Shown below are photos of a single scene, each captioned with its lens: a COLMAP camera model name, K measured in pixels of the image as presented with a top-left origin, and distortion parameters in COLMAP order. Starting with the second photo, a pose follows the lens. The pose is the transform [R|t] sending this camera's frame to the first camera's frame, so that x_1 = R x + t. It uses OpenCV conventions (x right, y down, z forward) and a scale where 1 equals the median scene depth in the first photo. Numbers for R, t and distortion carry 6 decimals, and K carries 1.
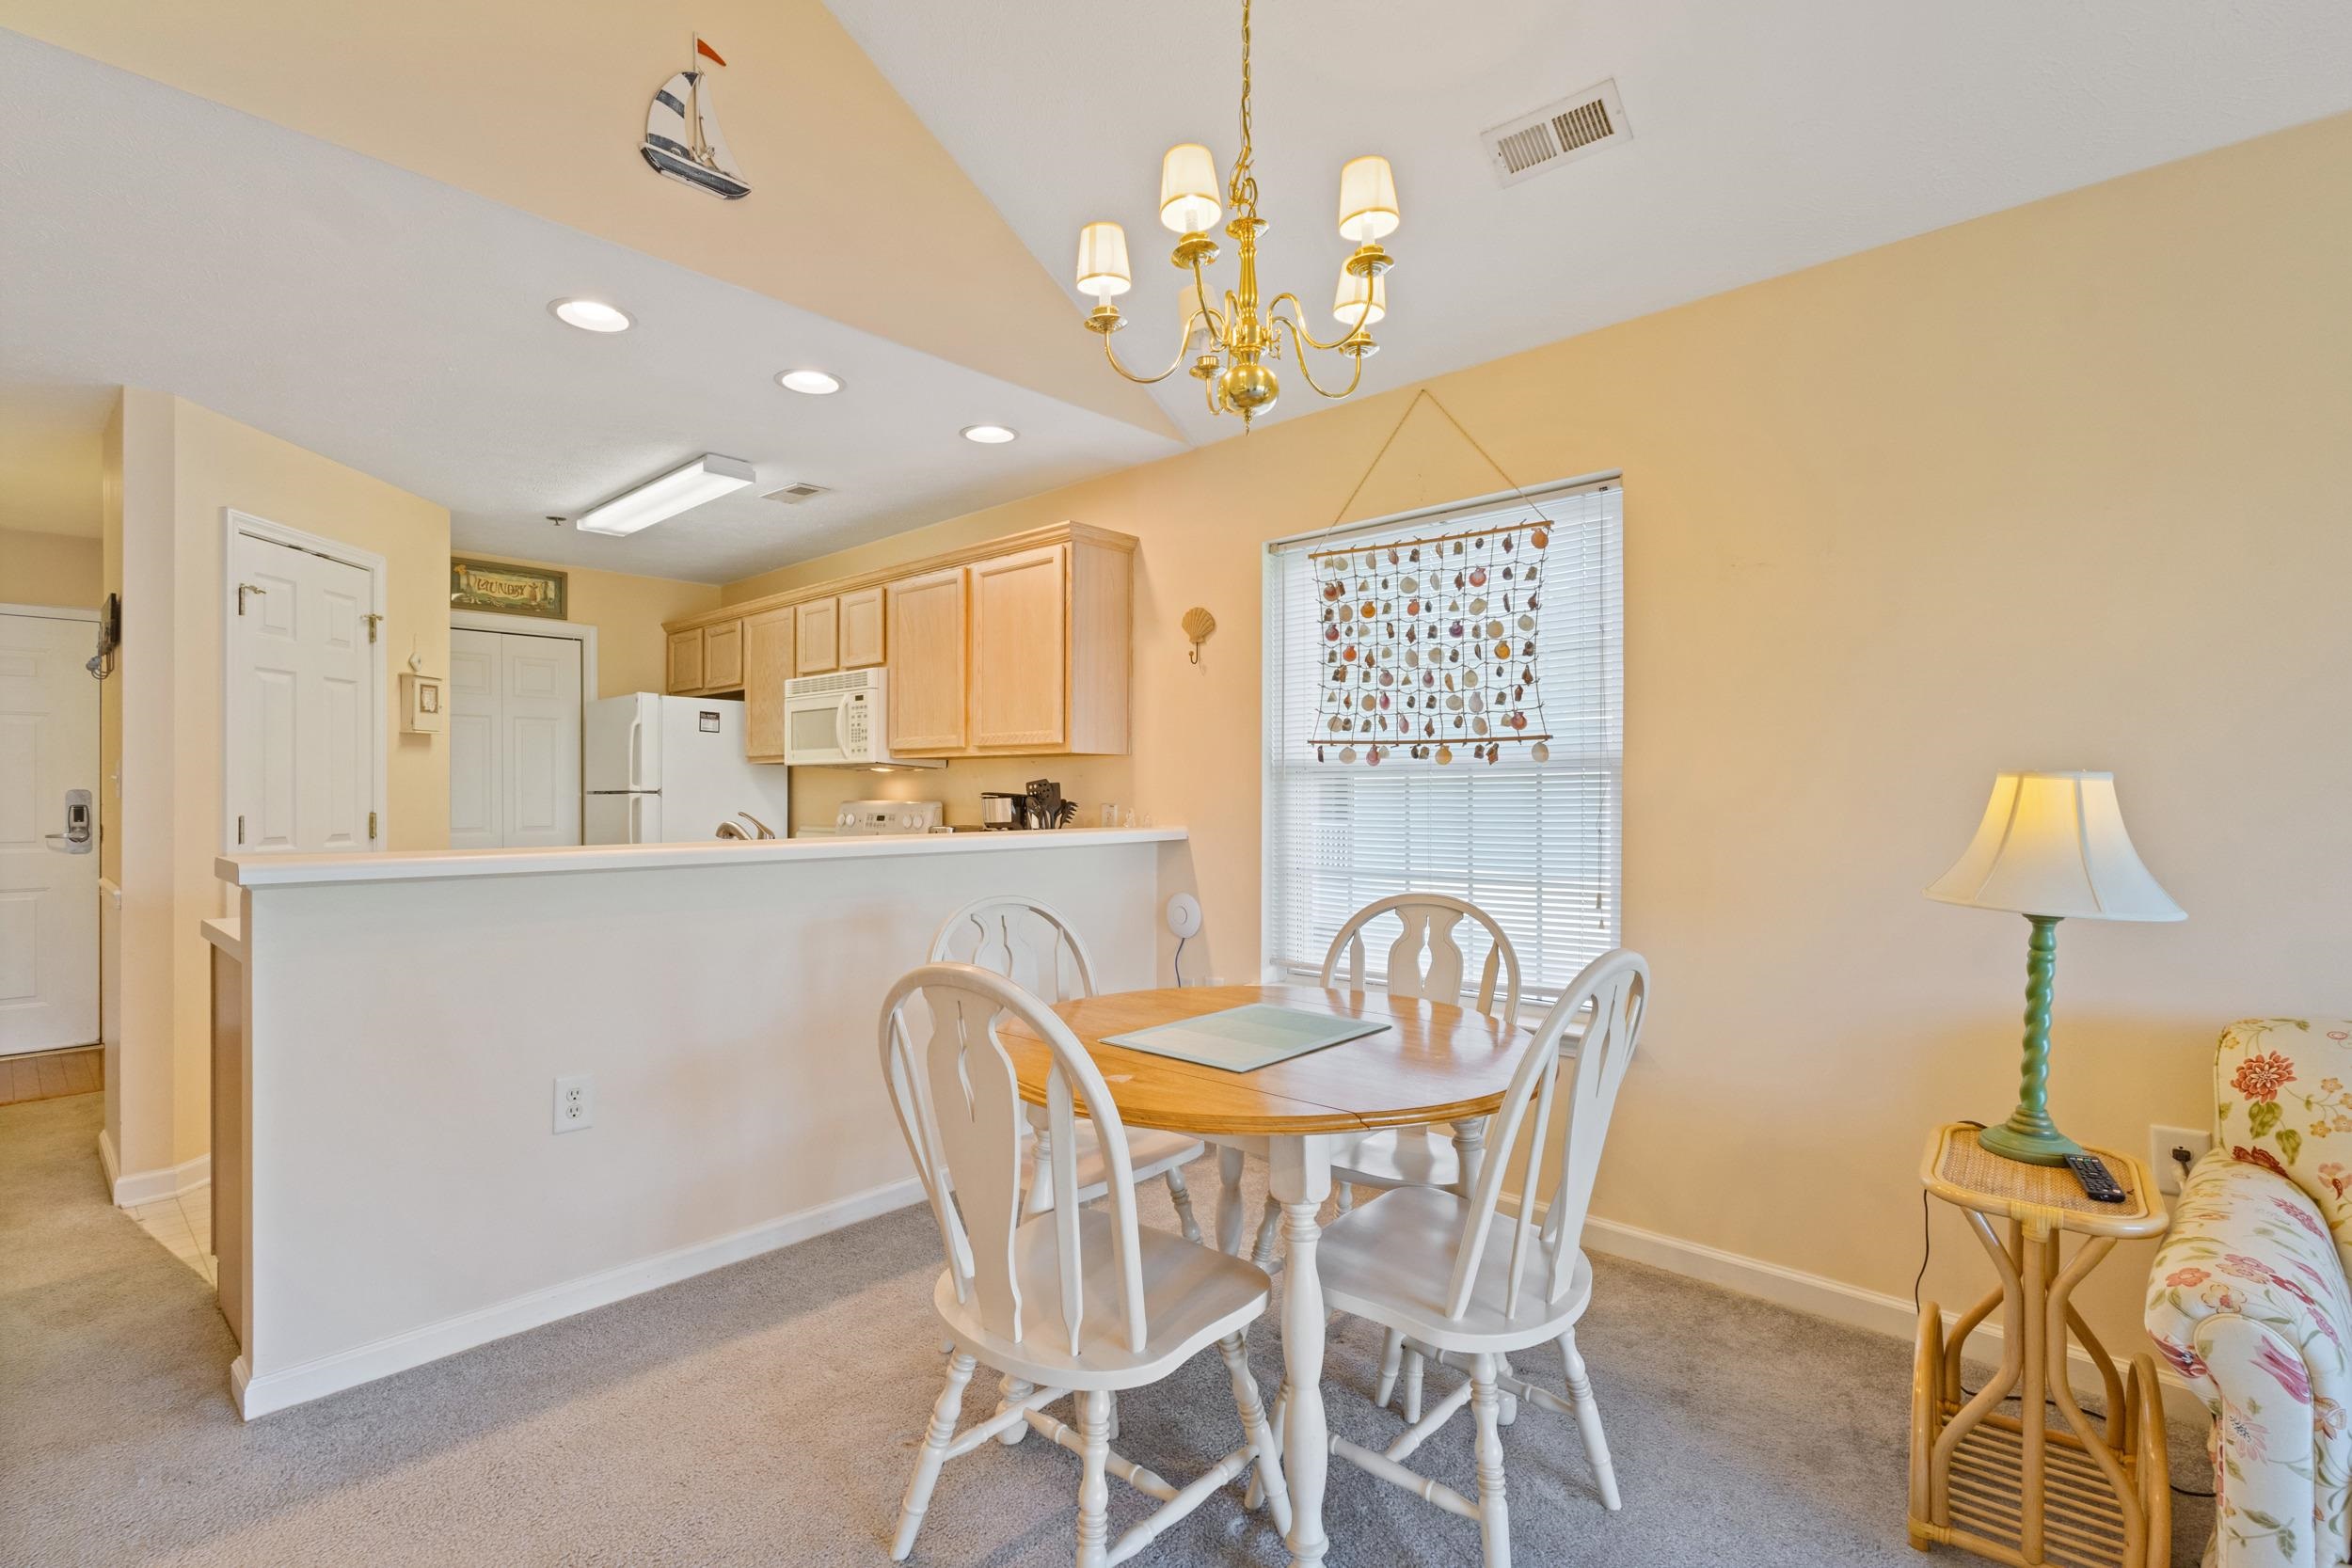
lens RADIAL K [[1085.3, 0, 1170.0], [0, 1085.3, 796.7], [0, 0, 1]] dist [-0.000967, -0.000417]
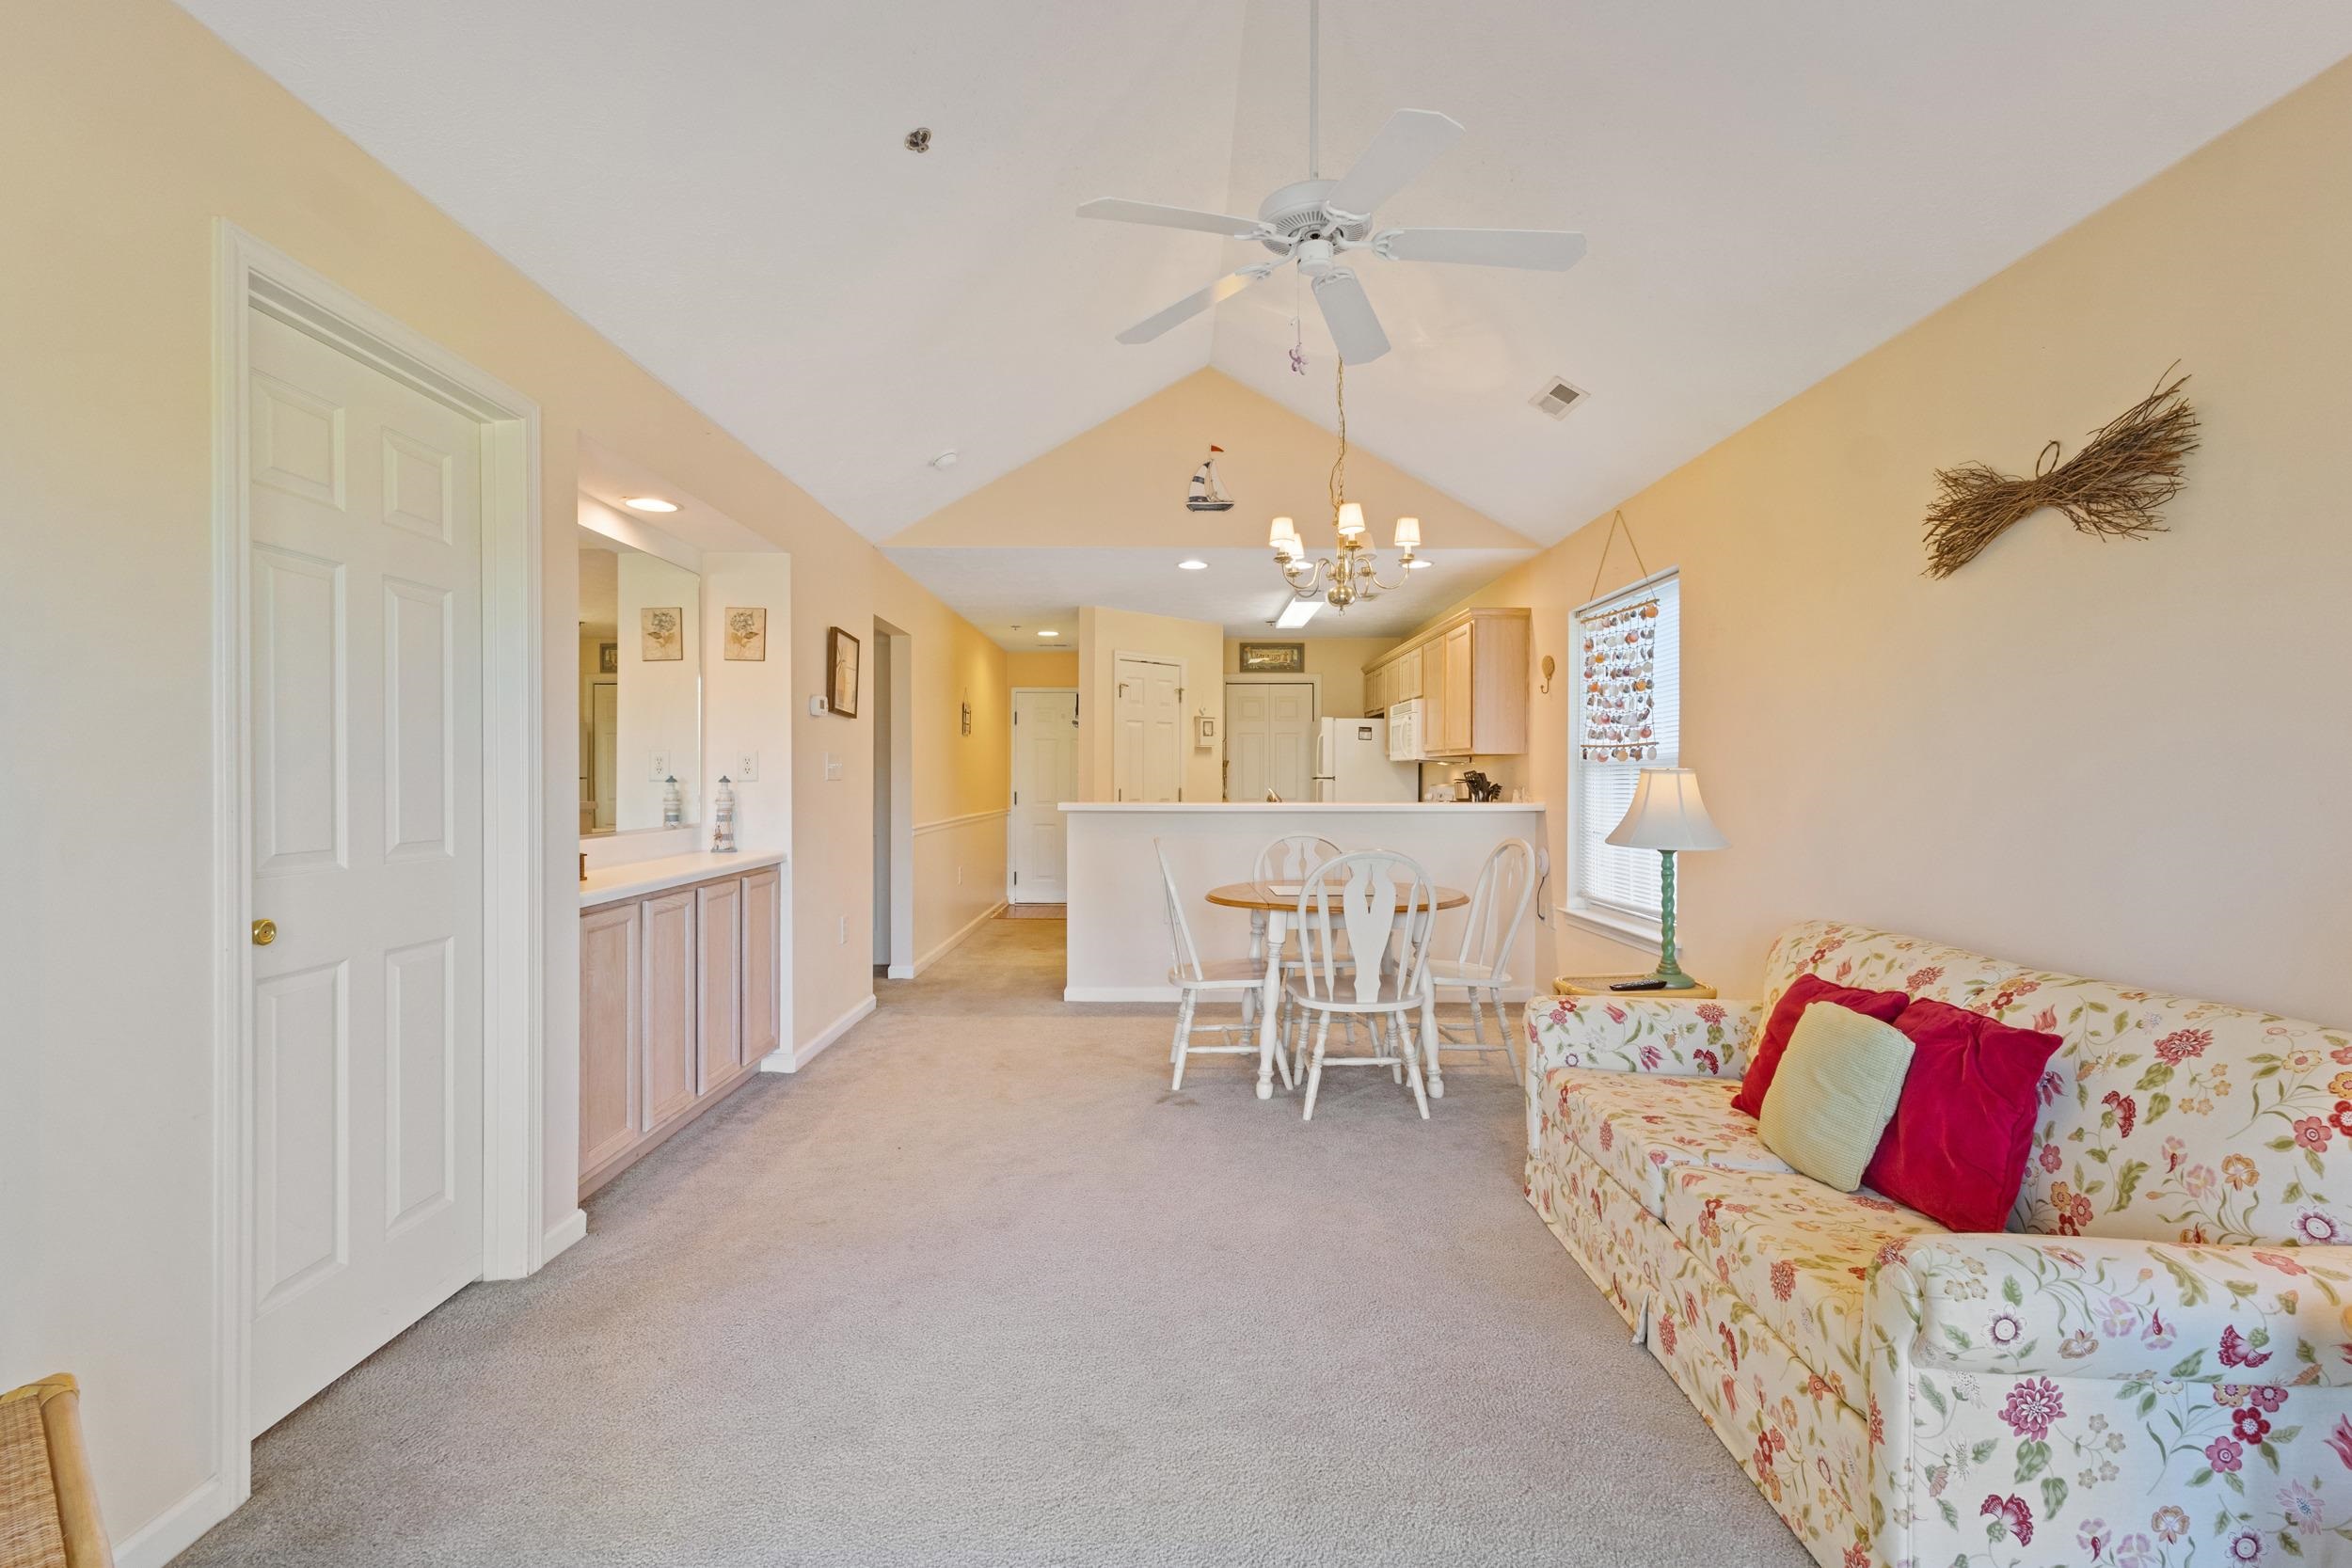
lens RADIAL K [[1103.8, 0, 1184.7], [0, 1103.8, 779.1], [0, 0, 1]] dist [0.000914, 0.000008]
pose [[0.690544, 0.002595, -0.723286, 0.775455], [-0.004485, 0.999990, -0.000694, -0.000698], [0.723277, 0.003723, 0.690548, -0.408022]]
